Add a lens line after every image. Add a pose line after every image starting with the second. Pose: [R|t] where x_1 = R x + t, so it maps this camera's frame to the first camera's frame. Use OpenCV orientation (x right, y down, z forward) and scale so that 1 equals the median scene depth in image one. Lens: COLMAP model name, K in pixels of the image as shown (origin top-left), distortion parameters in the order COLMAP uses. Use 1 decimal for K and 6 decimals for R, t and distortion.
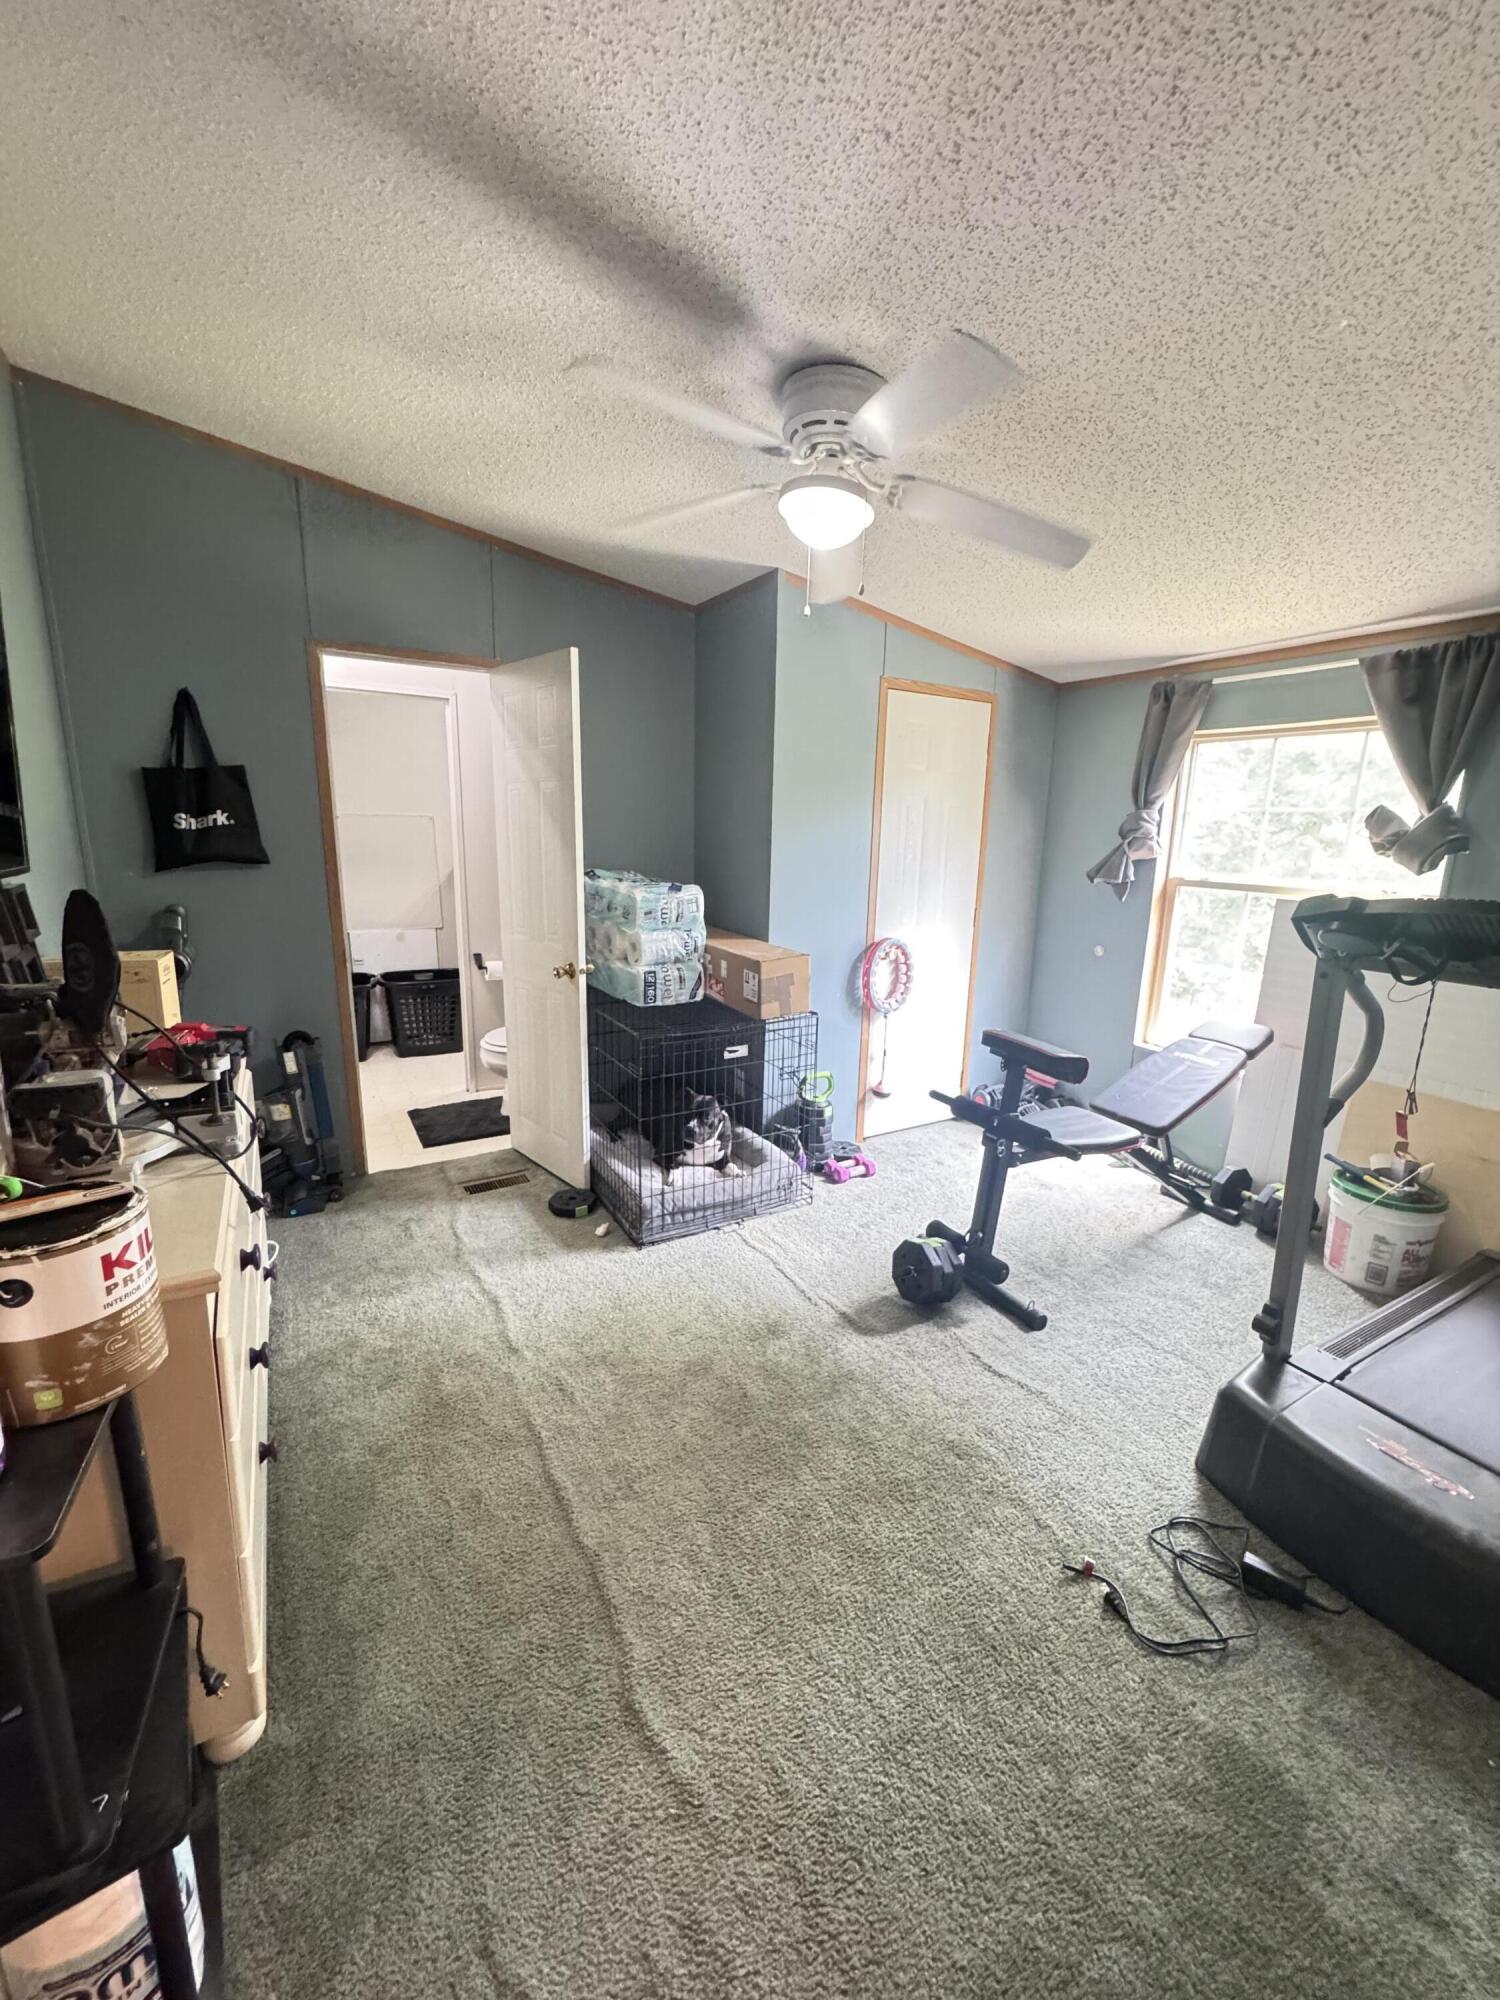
lens RADIAL K [[802.3, 0, 750.0], [0, 802.3, 1000.0], [0, 0, 1]] dist [-0.000072, 0.000000]
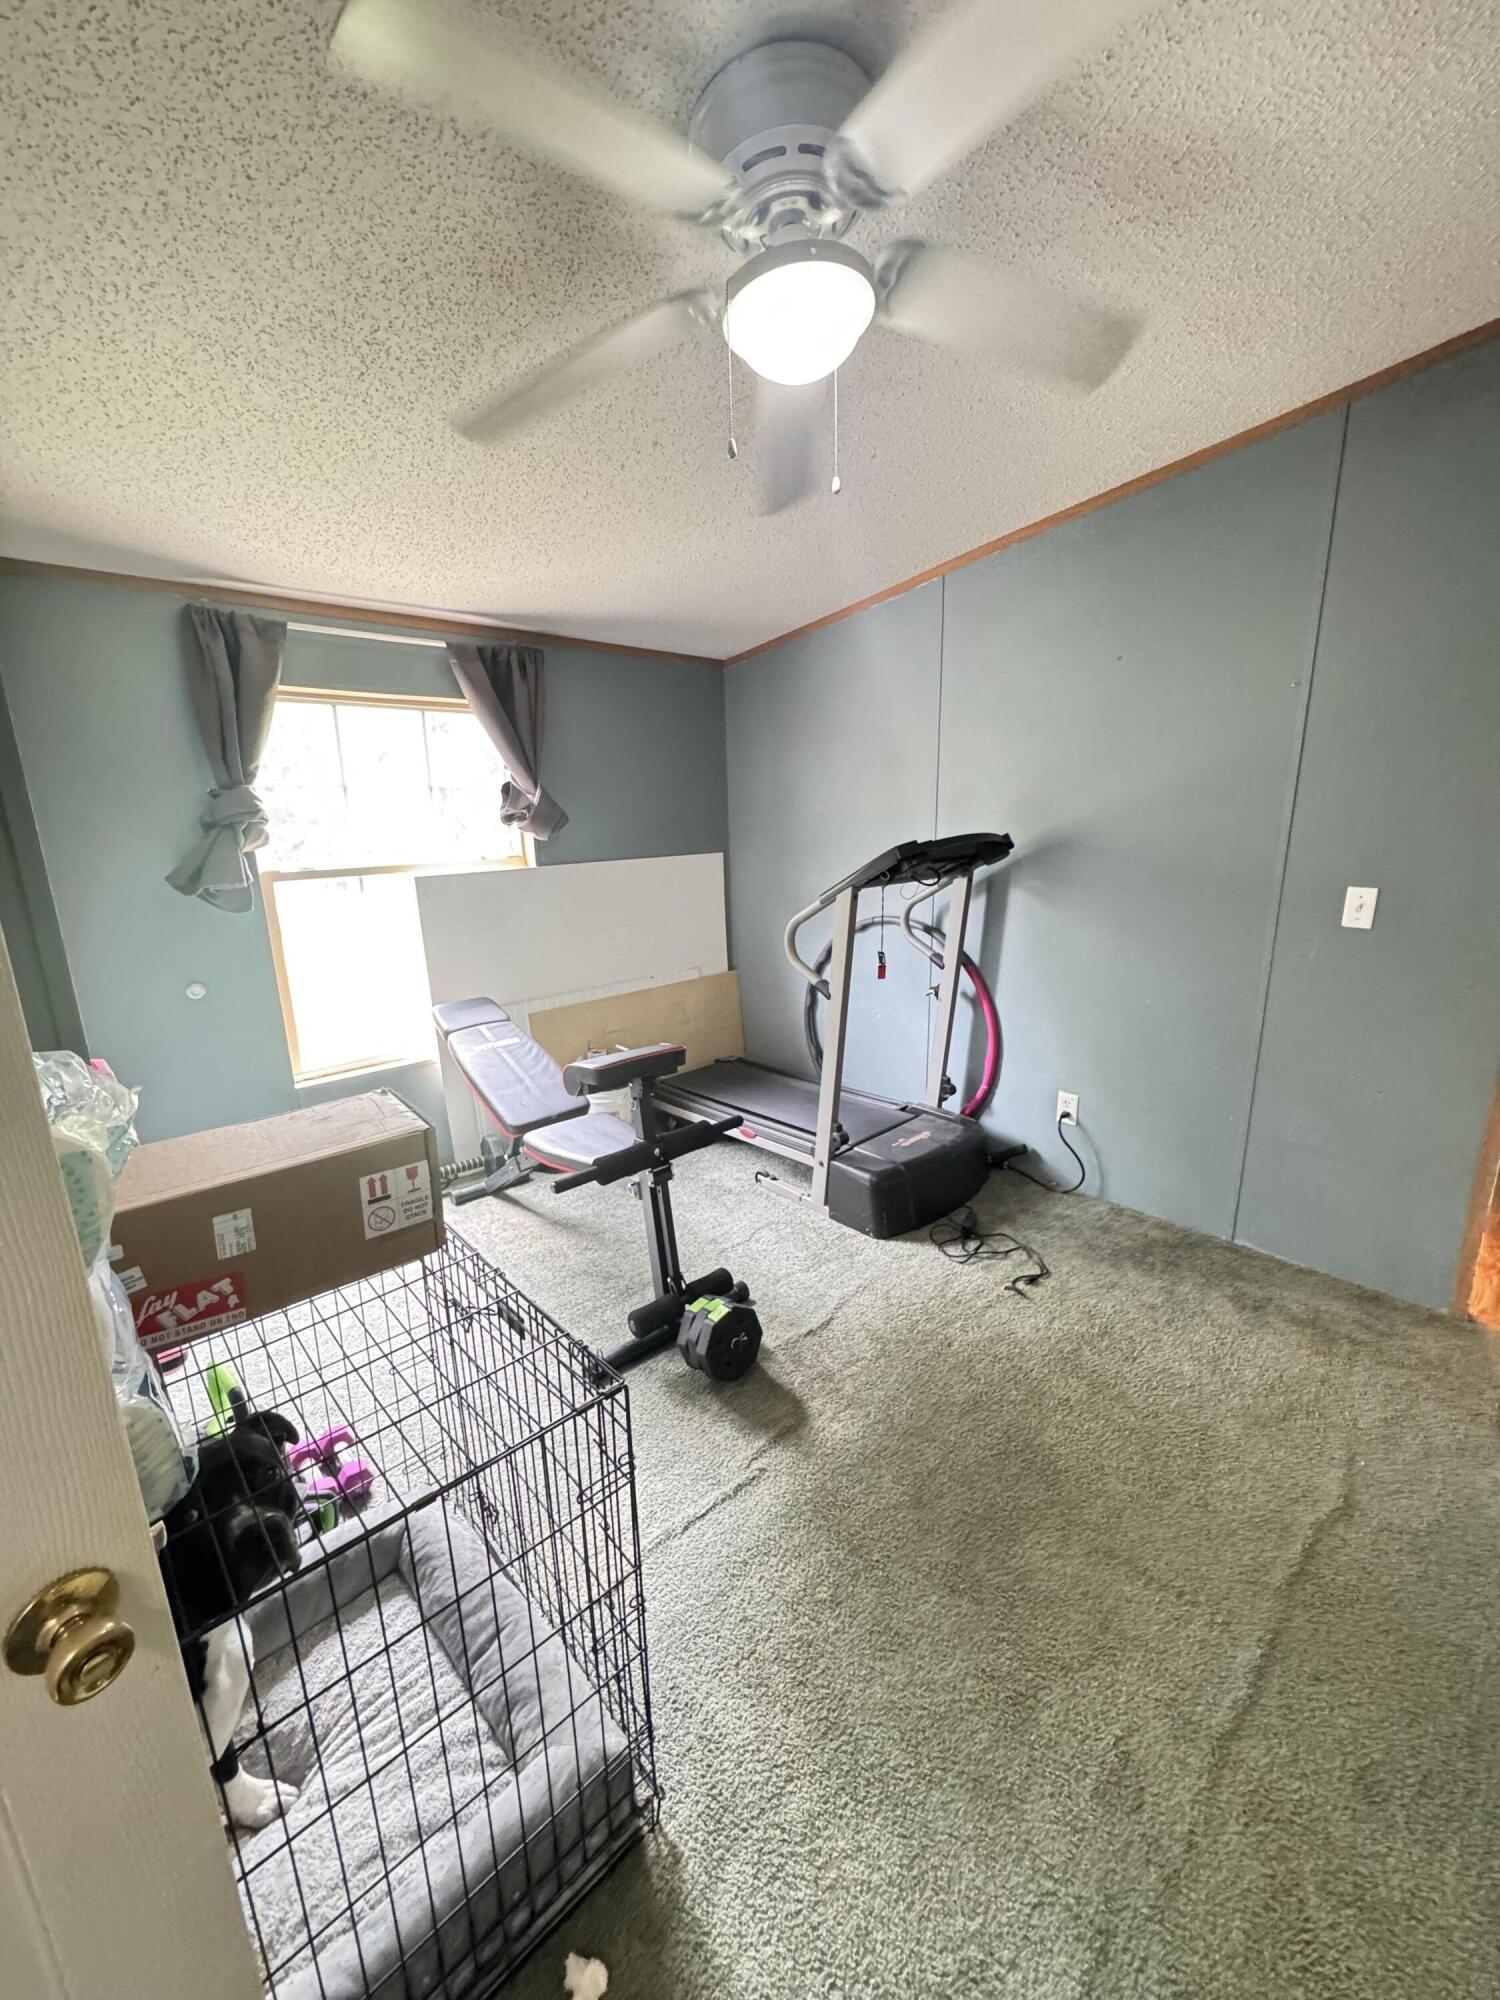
lens RADIAL K [[802.3, 0, 750.0], [0, 802.3, 1000.0], [0, 0, 1]] dist [-0.000072, 0.000000]
pose [[-0.234054, -0.249576, 0.939644, -0.452792], [0.220266, 0.927746, 0.301282, -0.219893], [-0.946943, 0.277488, -0.162170, 0.931181]]
